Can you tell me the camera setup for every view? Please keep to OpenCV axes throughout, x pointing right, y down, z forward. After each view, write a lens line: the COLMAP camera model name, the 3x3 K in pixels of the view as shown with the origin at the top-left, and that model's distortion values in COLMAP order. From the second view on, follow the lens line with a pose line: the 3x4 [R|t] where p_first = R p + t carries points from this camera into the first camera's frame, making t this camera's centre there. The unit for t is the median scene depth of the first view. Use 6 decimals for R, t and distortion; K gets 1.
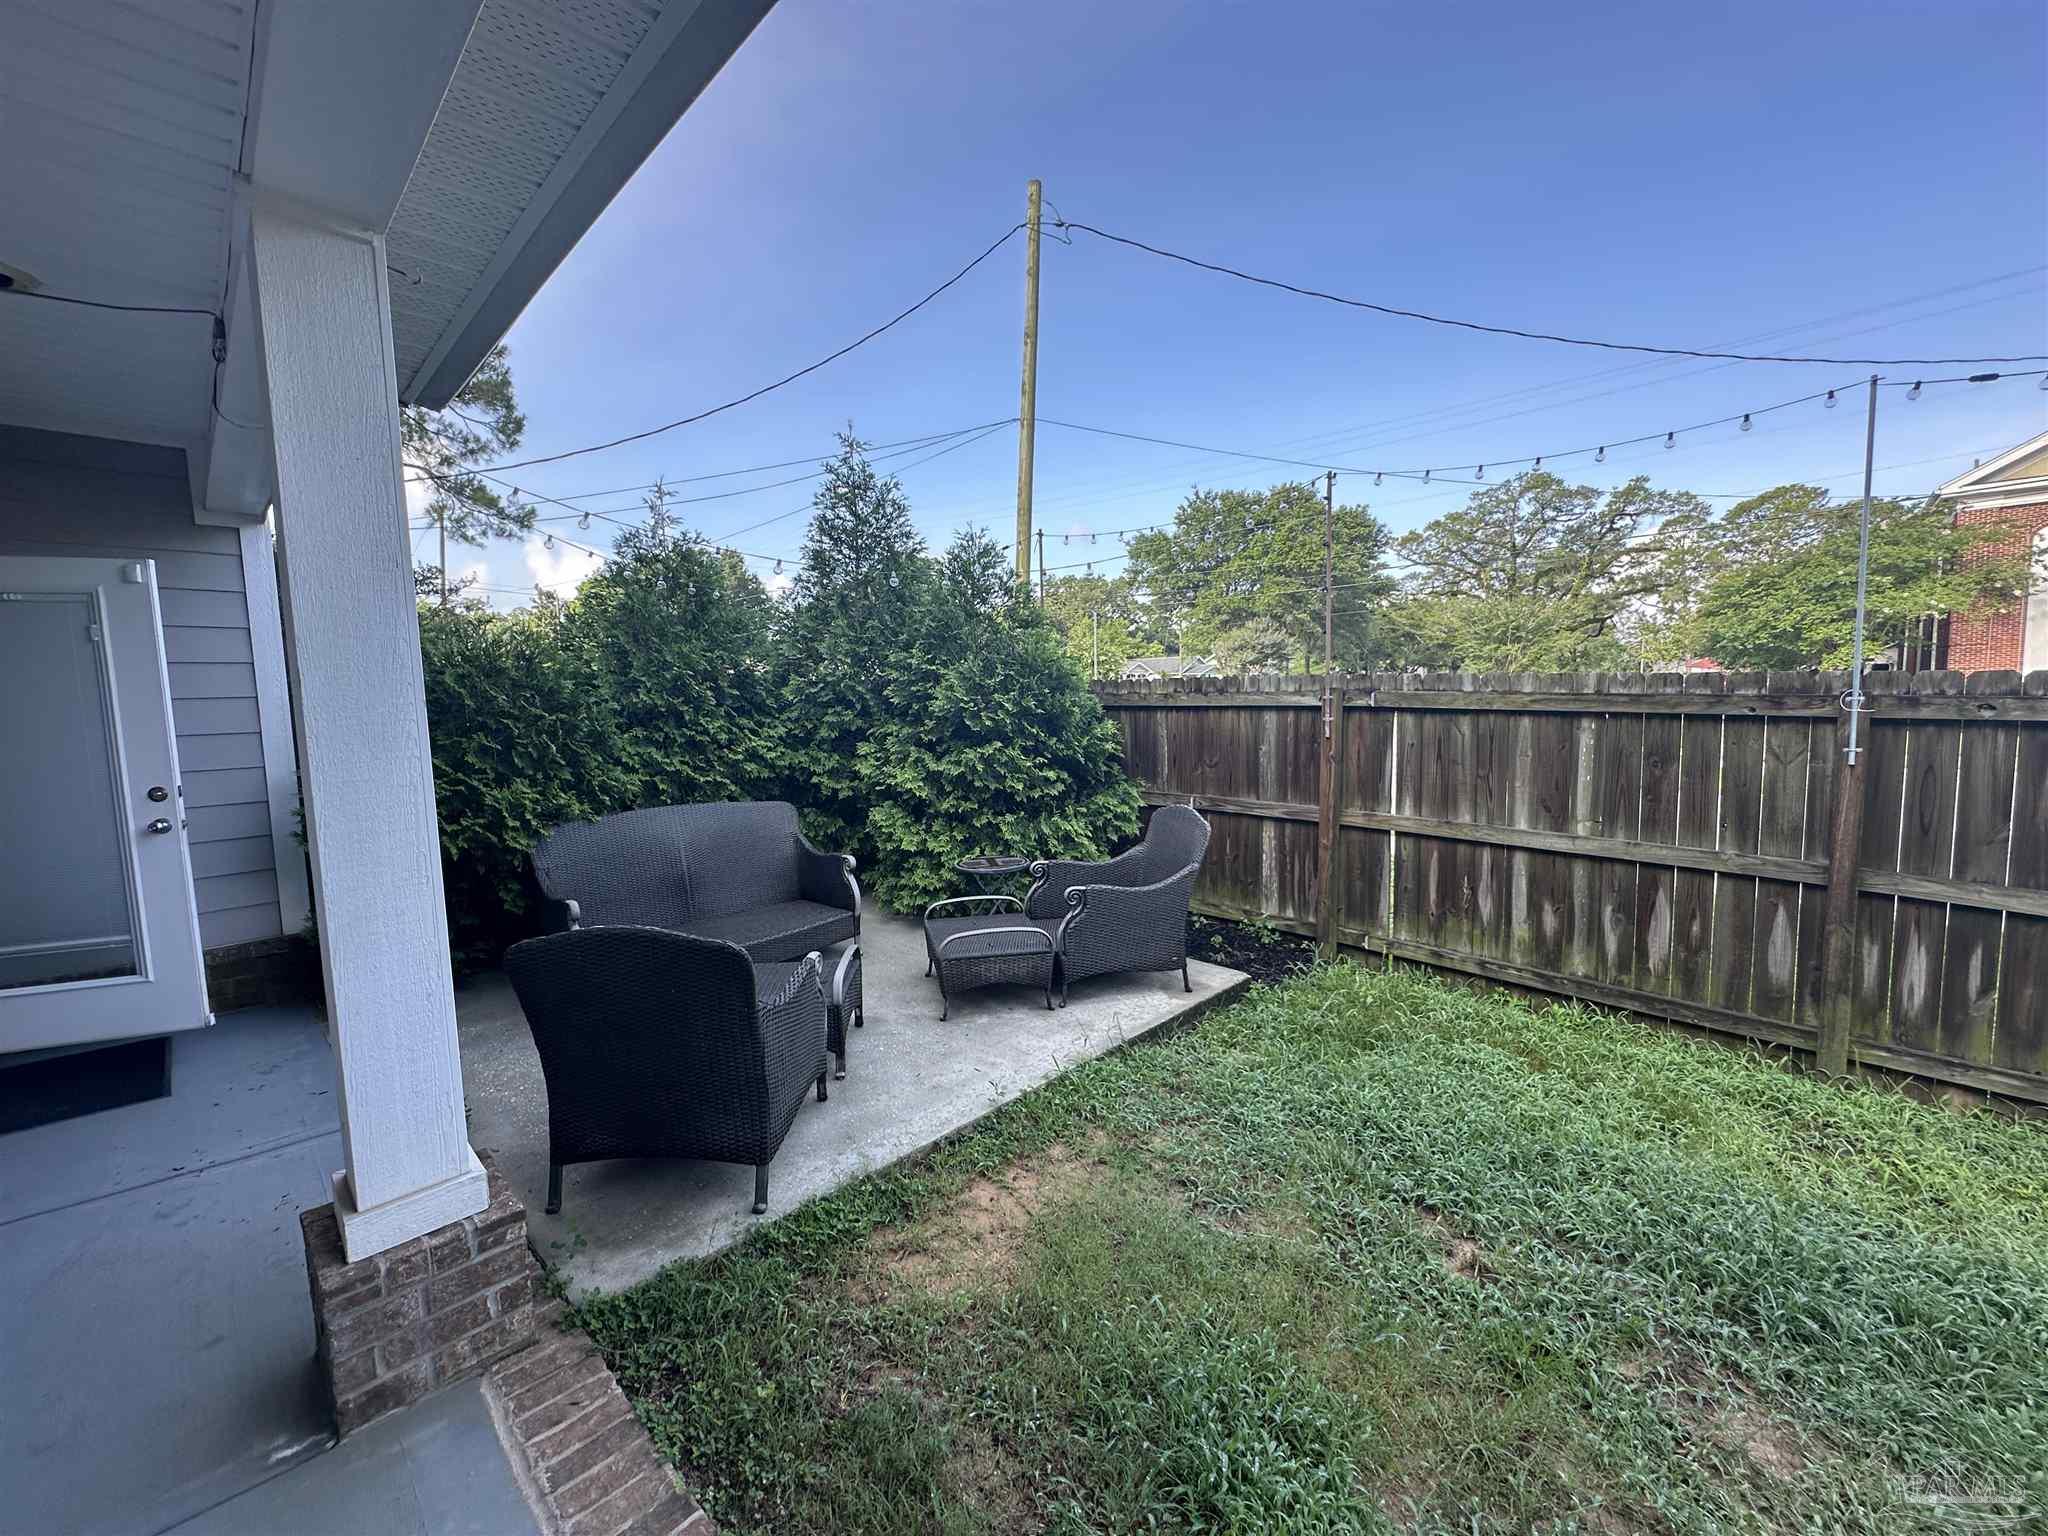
lens RADIAL K [[815.7, 0, 1025.7], [0, 815.7, 765.7], [0, 0, 1]] dist [-0.003779, 0.000024]
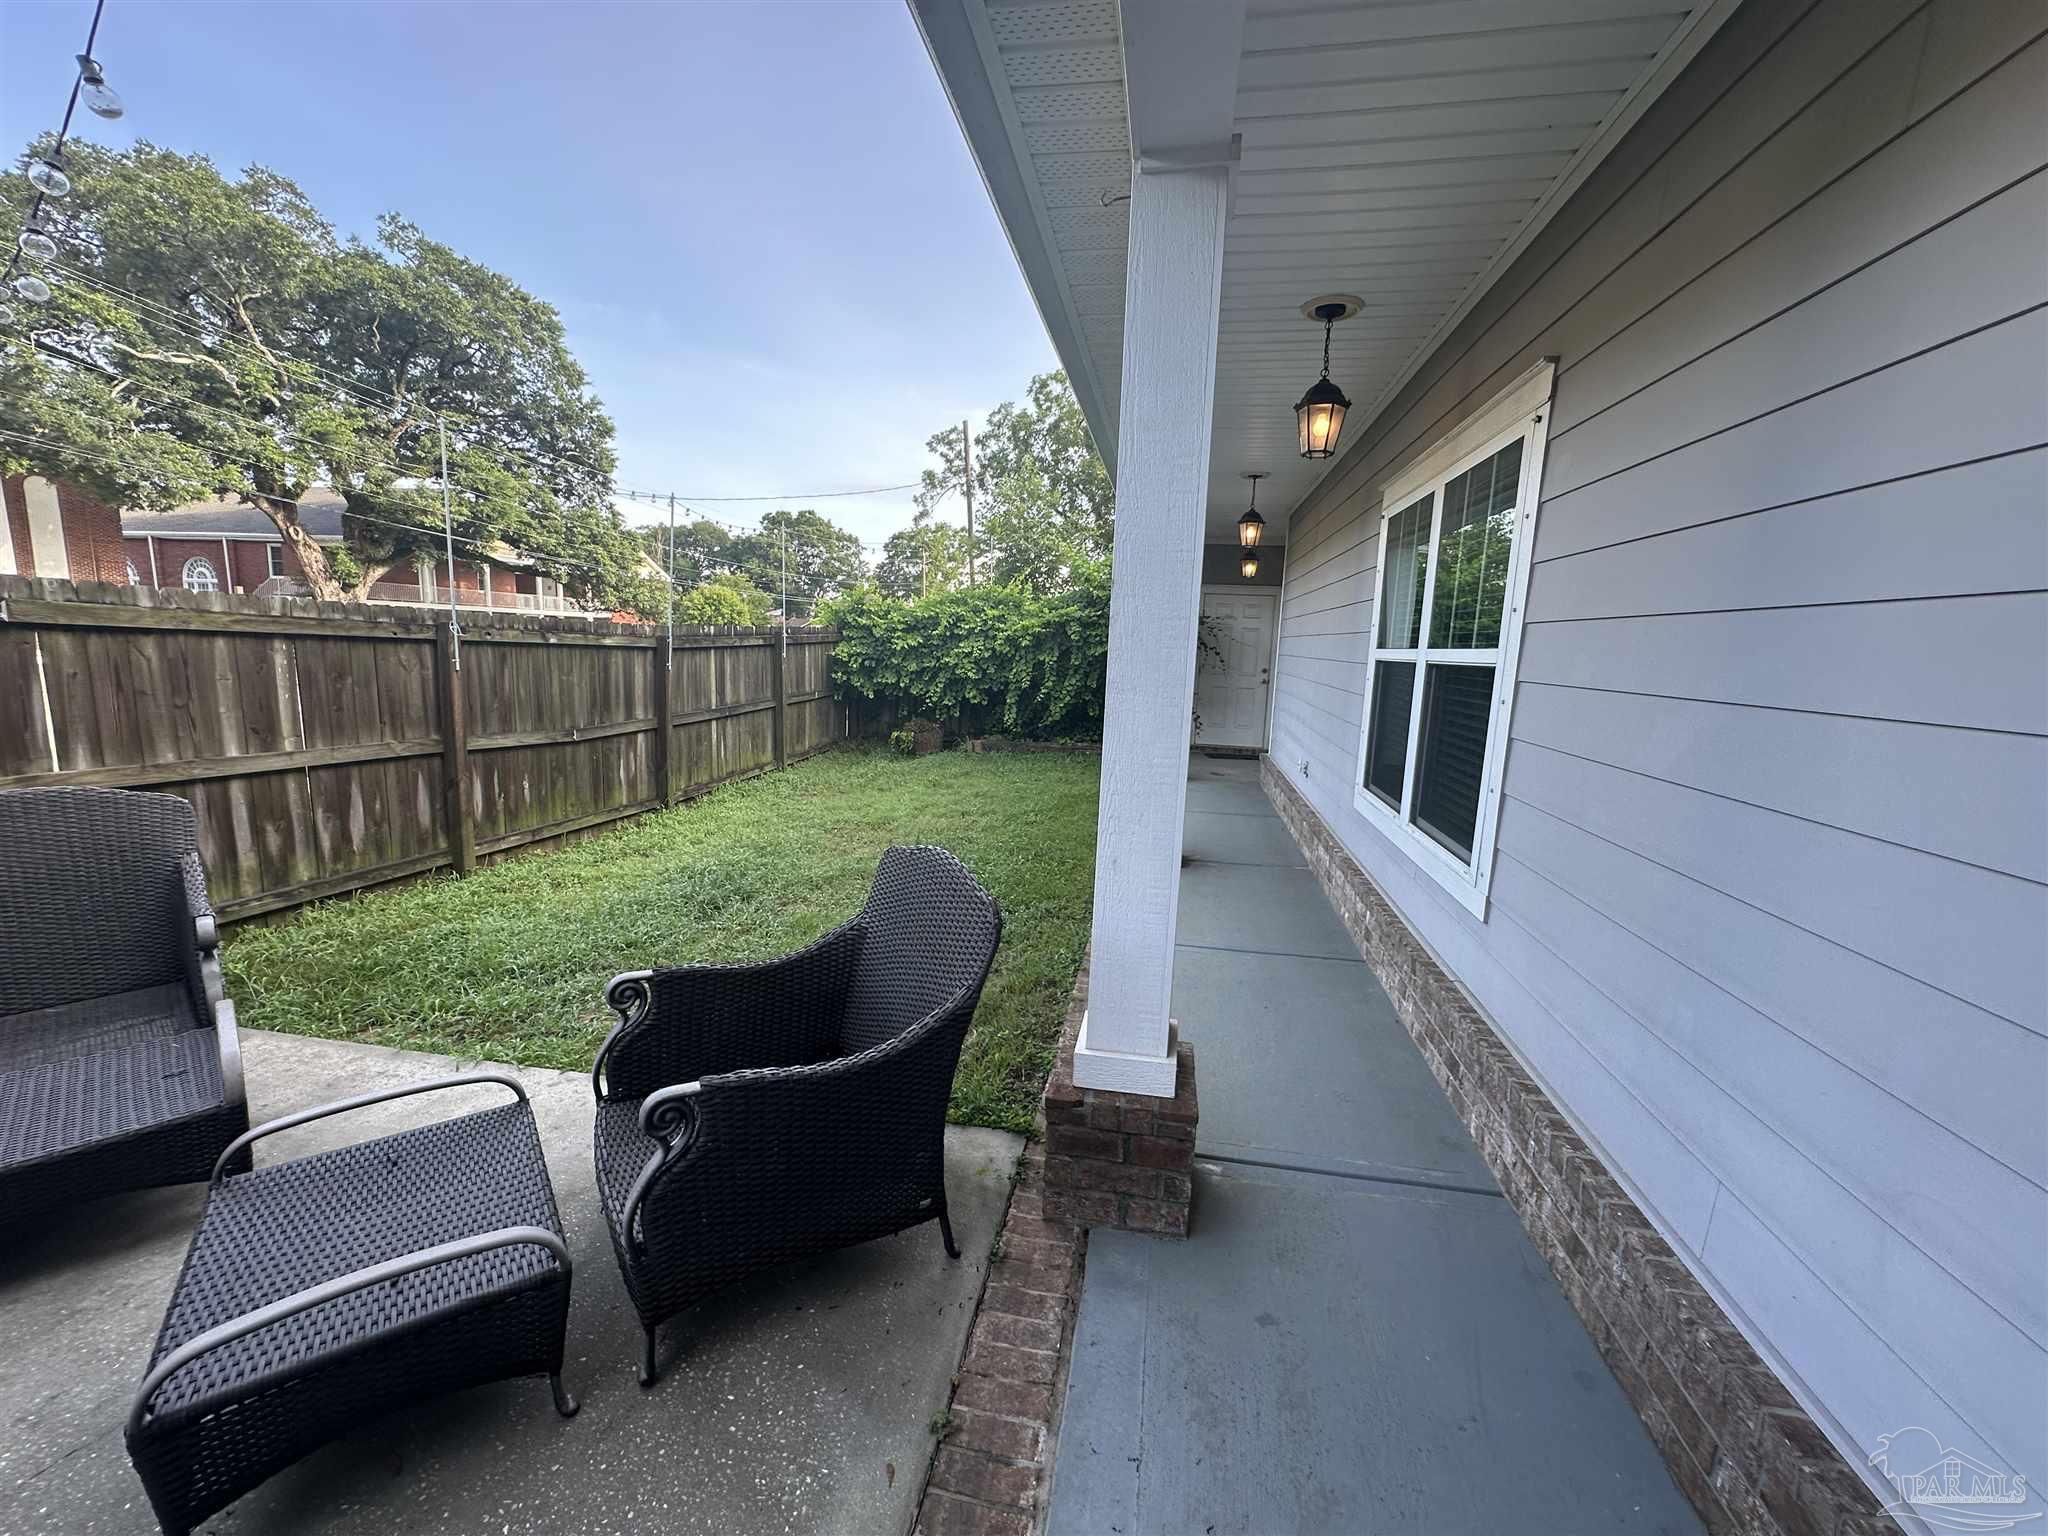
lens RADIAL K [[815.7, 0, 1025.7], [0, 815.7, 765.7], [0, 0, 1]] dist [-0.003779, 0.000024]
pose [[-0.549982, -0.125220, 0.825736, -0.700430], [0.048940, 0.982165, 0.181538, -0.039847], [-0.833741, 0.140254, -0.534045, 0.743774]]
